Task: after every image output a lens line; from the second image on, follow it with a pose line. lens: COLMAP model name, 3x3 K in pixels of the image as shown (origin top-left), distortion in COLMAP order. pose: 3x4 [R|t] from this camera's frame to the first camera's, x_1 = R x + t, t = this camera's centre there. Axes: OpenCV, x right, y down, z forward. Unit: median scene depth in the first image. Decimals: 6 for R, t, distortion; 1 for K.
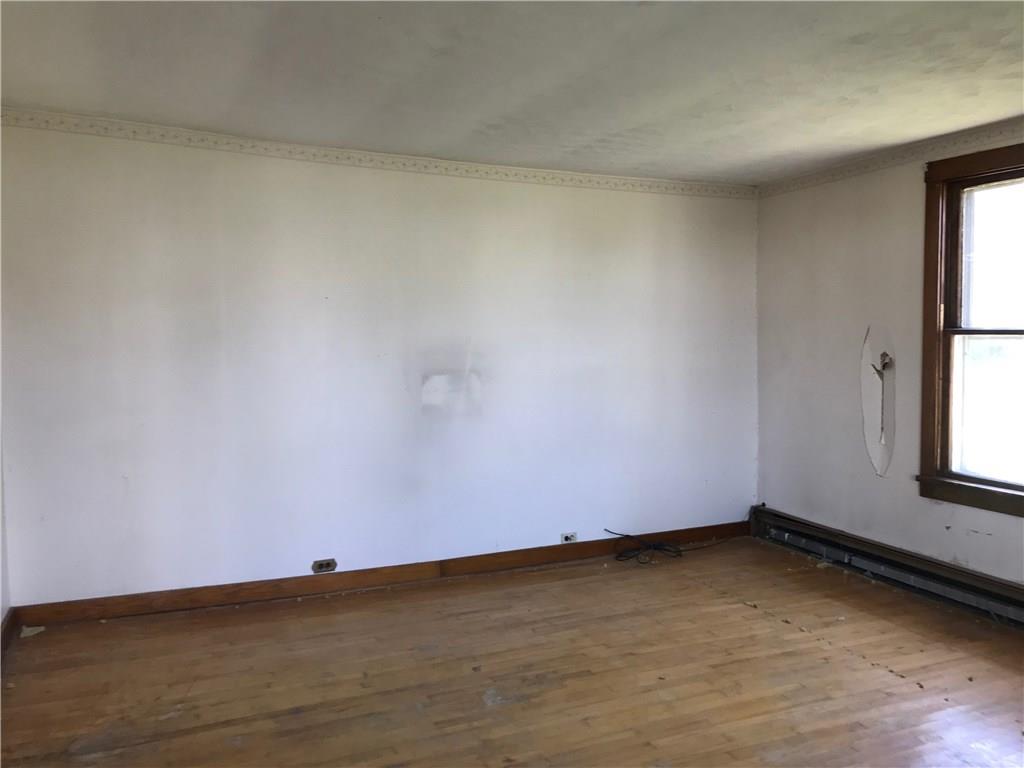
lens RADIAL K [[837.3, 0, 514.4], [0, 837.3, 363.8], [0, 0, 1]] dist [0.033933, 0.005801]
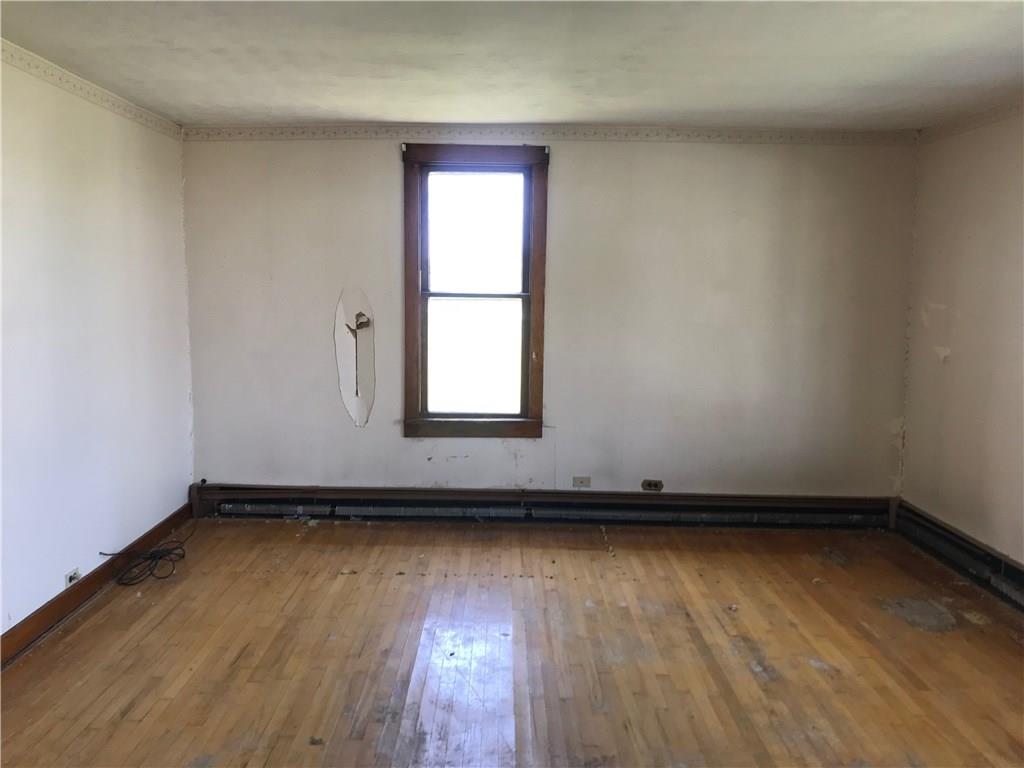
lens RADIAL K [[837.3, 0, 514.4], [0, 837.3, 363.8], [0, 0, 1]] dist [0.033933, 0.005801]
pose [[0.412650, -0.078585, 0.907493, -0.460327], [0.026275, 0.996884, 0.074378, -0.022943], [-0.910511, -0.006848, 0.413429, 0.375206]]
